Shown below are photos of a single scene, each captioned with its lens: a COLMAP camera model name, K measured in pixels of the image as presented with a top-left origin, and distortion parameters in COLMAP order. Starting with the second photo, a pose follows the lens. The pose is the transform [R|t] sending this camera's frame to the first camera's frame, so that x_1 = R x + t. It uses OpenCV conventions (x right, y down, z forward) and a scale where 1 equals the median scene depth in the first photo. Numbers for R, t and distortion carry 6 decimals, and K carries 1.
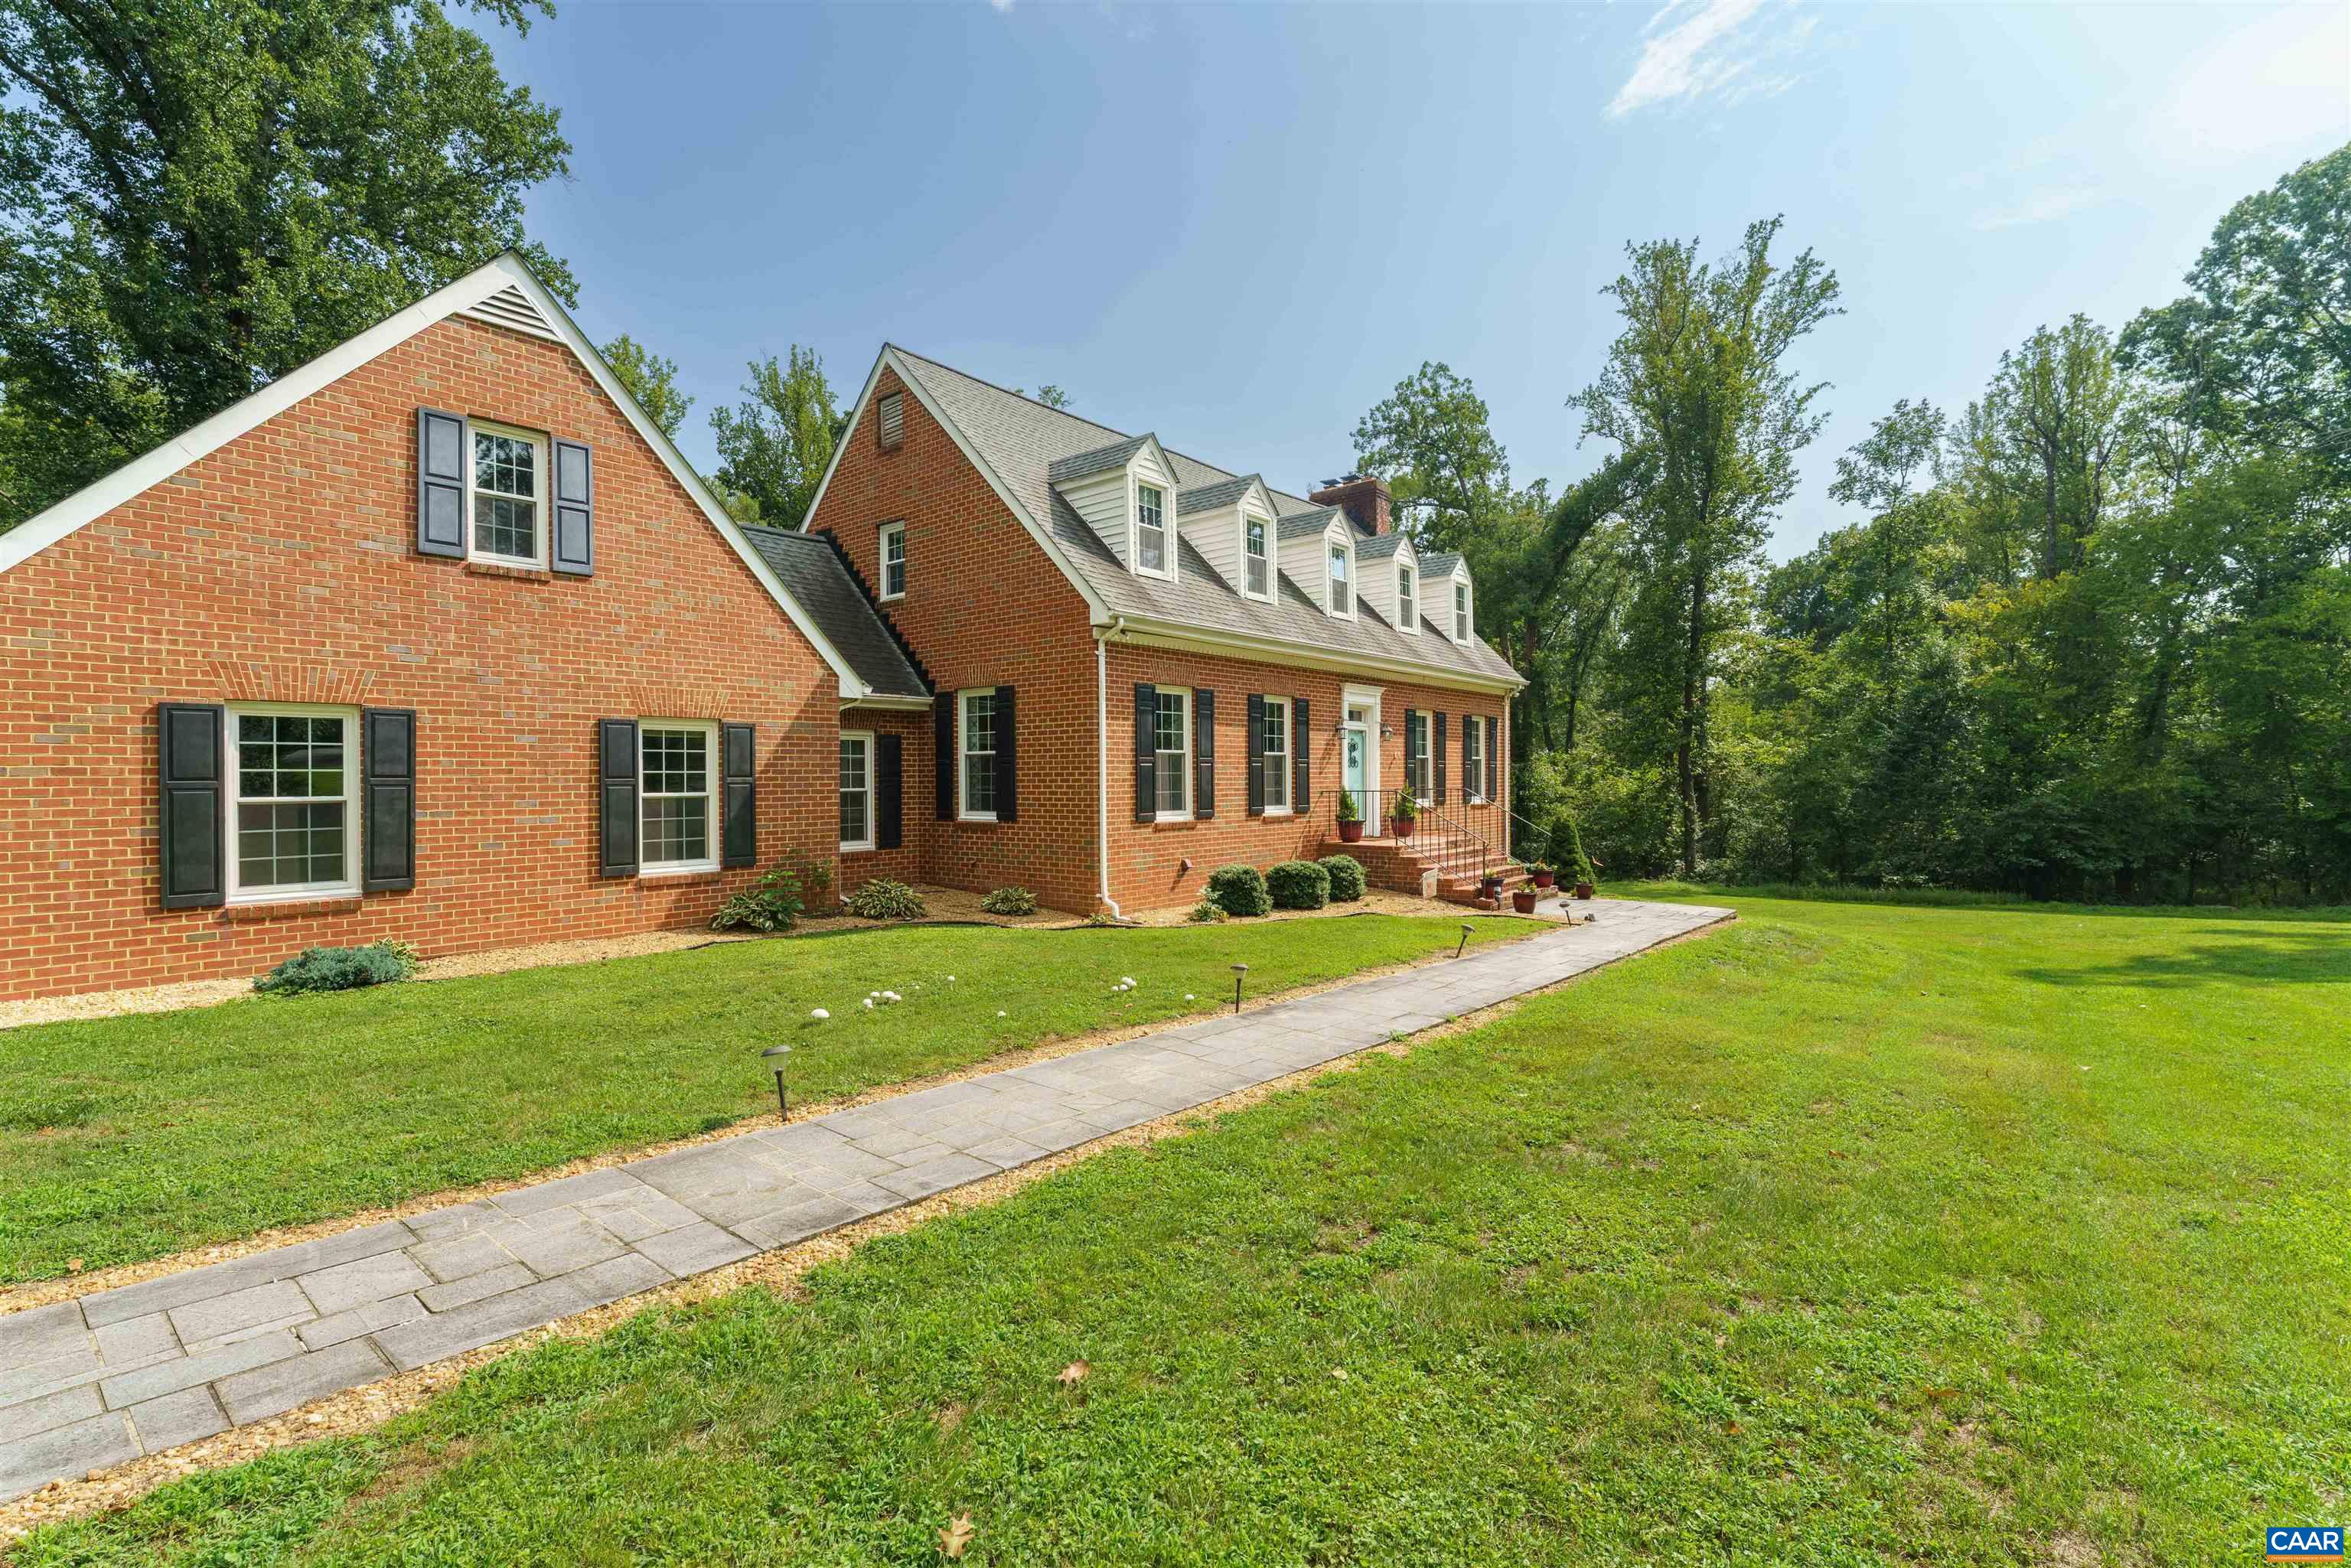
lens RADIAL K [[1077.4, 0, 1171.0], [0, 1077.4, 782.6], [0, 0, 1]] dist [-0.003698, -0.000597]
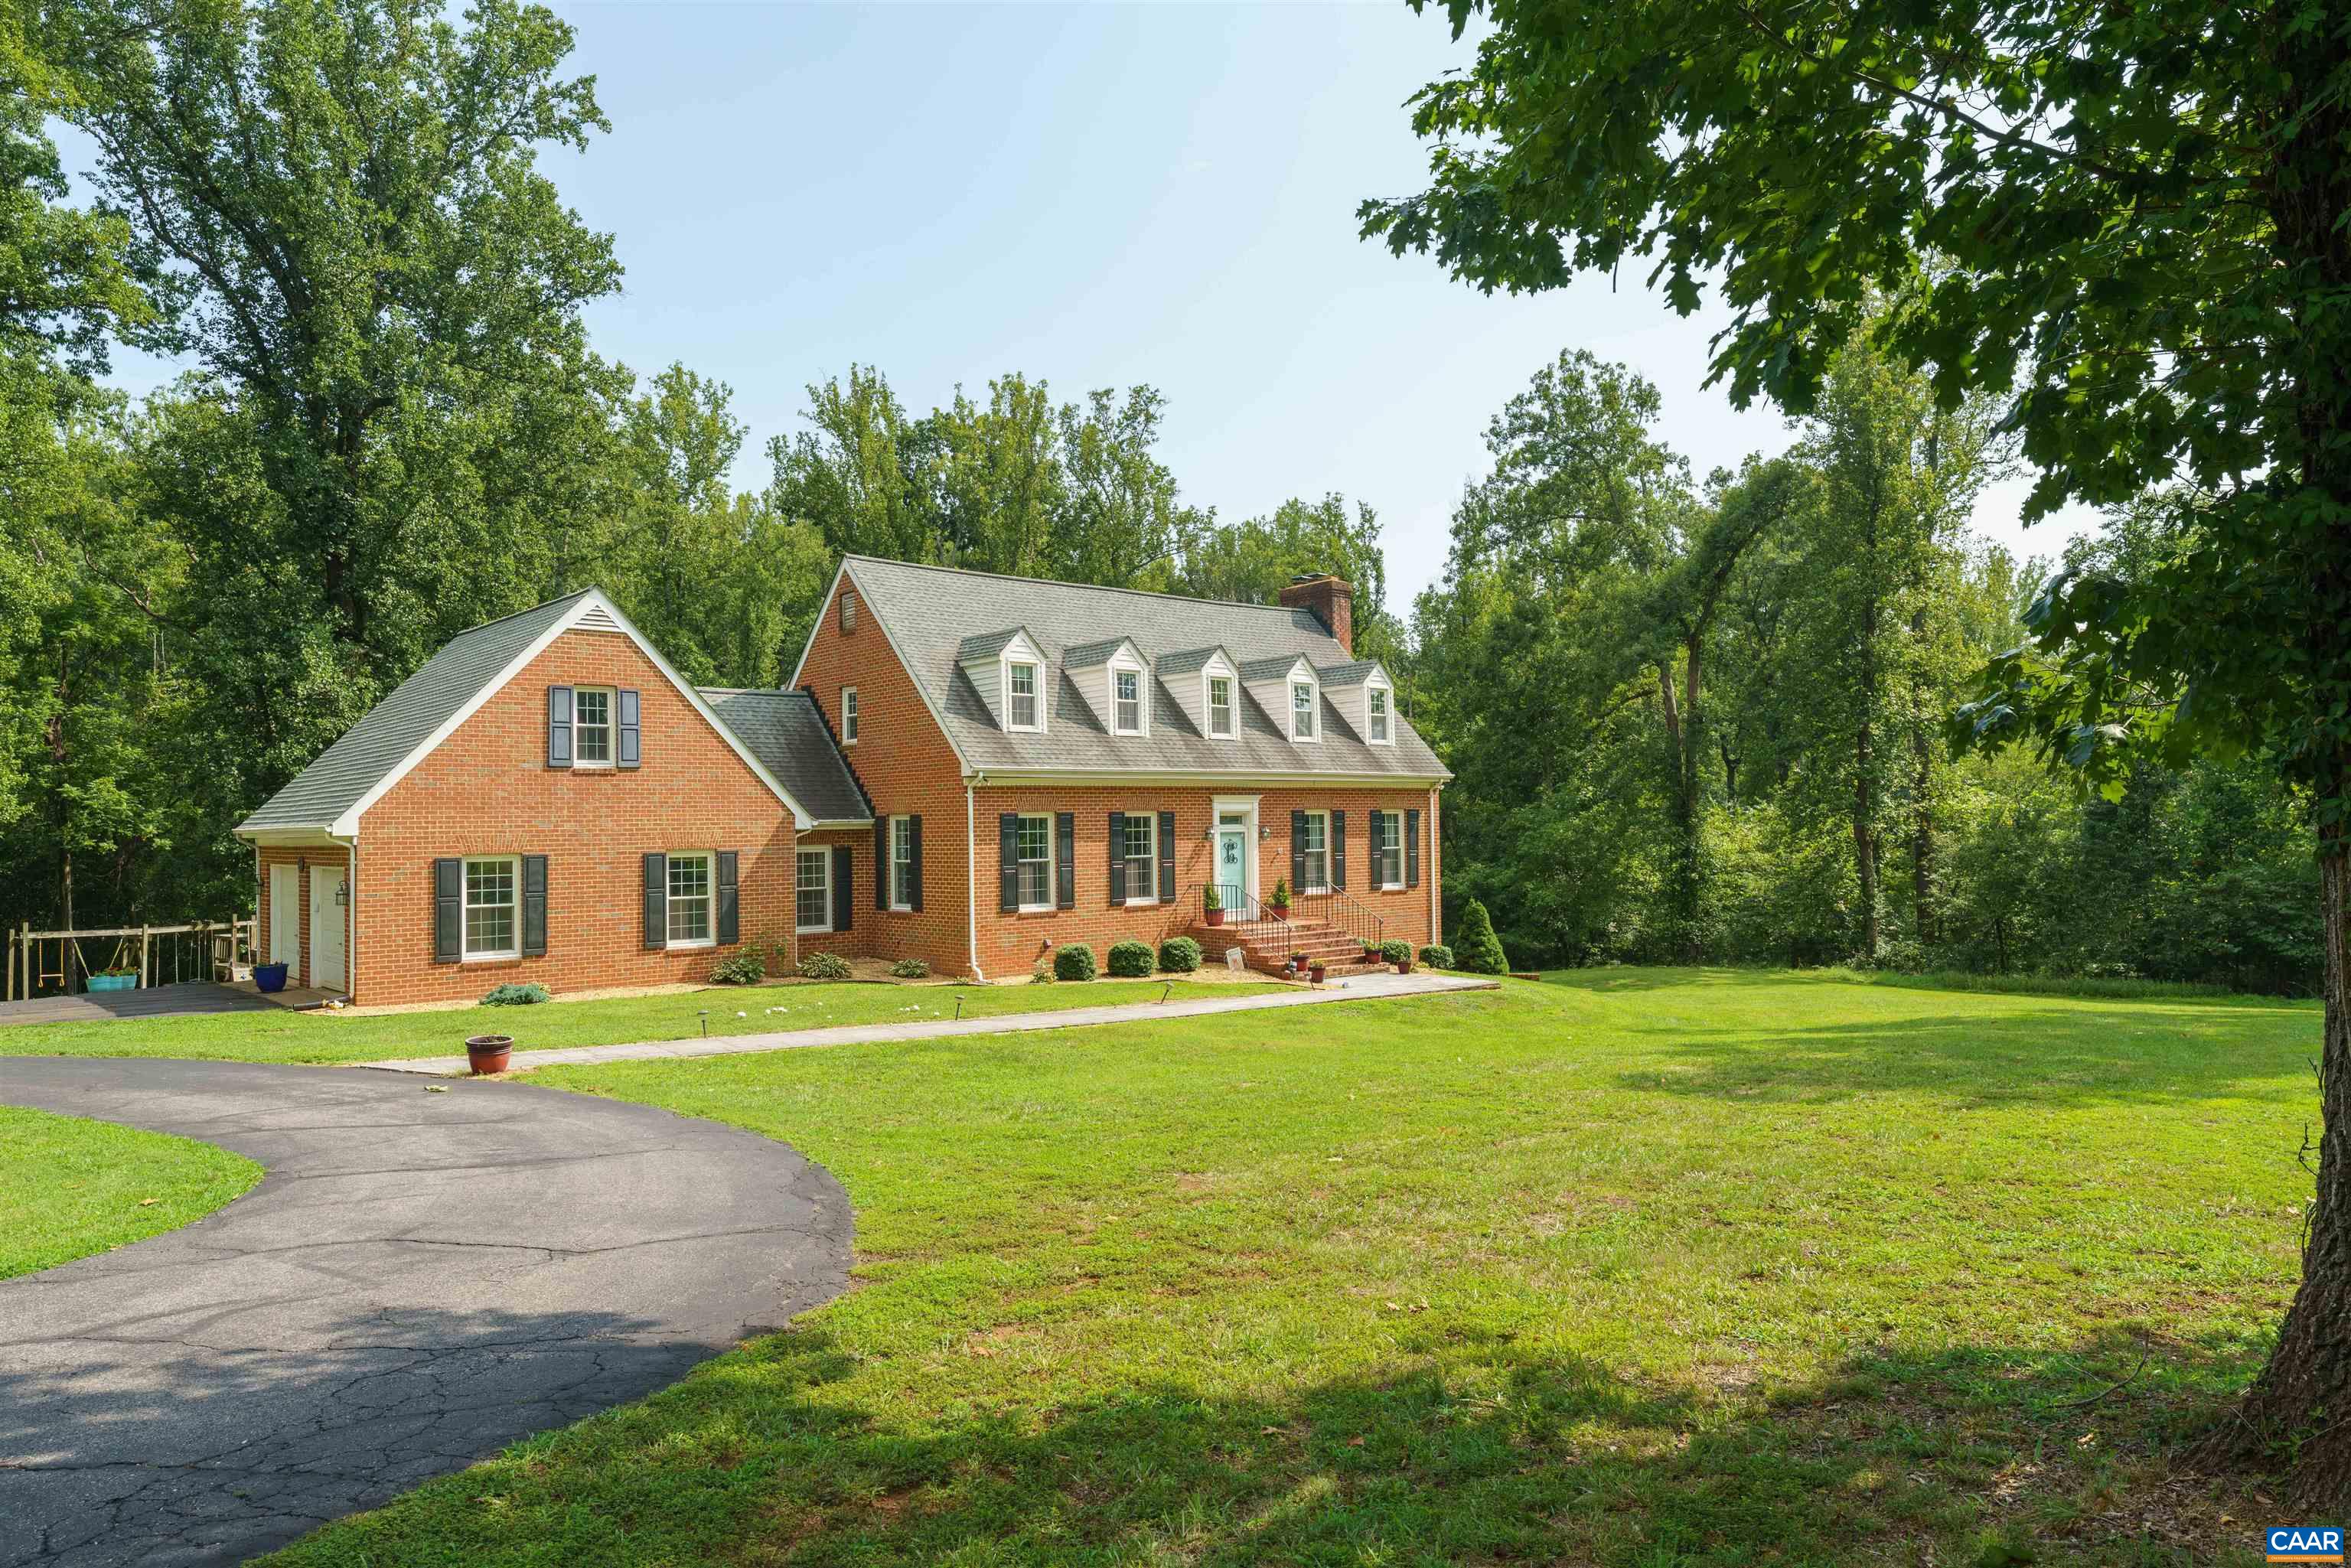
lens RADIAL K [[1545.5, 0, 1168.9], [0, 1545.5, 788.4], [0, 0, 1]] dist [-0.000434, -0.003795]
pose [[0.985936, -0.011740, -0.166710, 0.485772], [0.007500, 0.999633, -0.026037, -0.066593], [0.166954, 0.024420, 0.985662, -0.887464]]
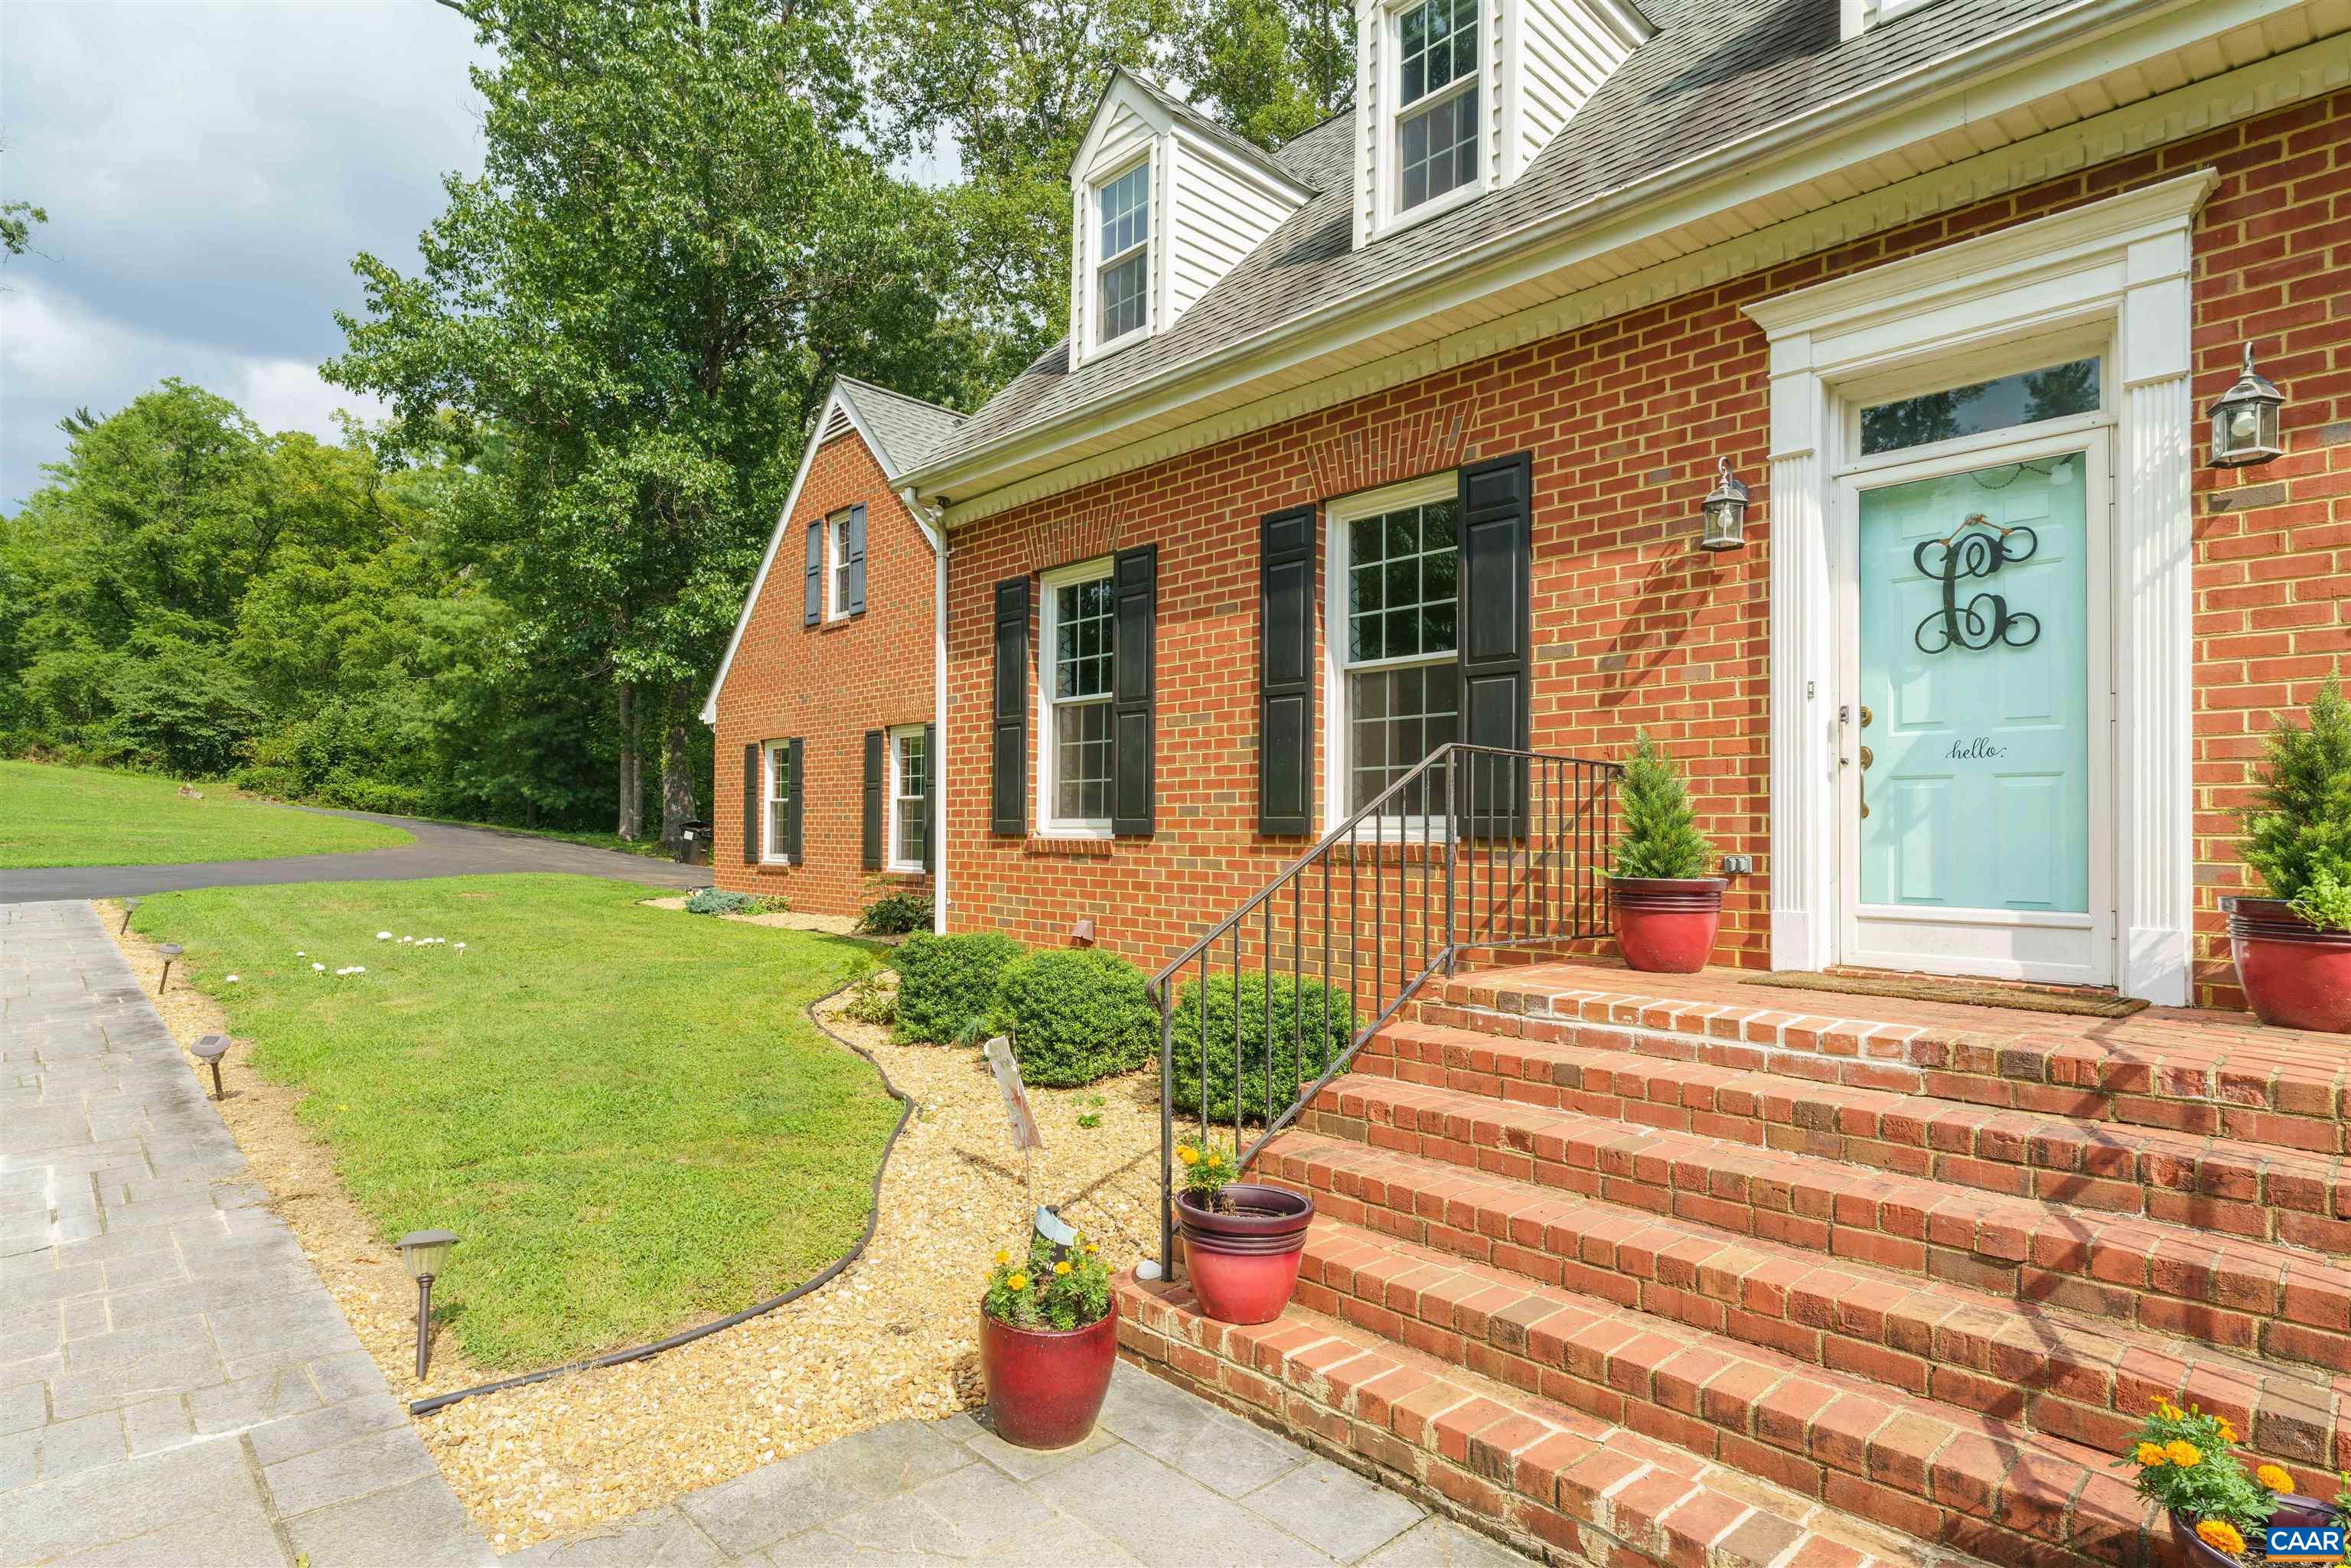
lens RADIAL K [[1203.2, 0, 1174.6], [0, 1203.2, 807.8], [0, 0, 1]] dist [-0.003161, -0.000384]
pose [[-0.122063, -0.017771, -0.992363, 0.526815], [-0.015362, 0.999754, -0.016014, 0.028356], [0.992403, 0.013289, -0.122306, 1.090225]]
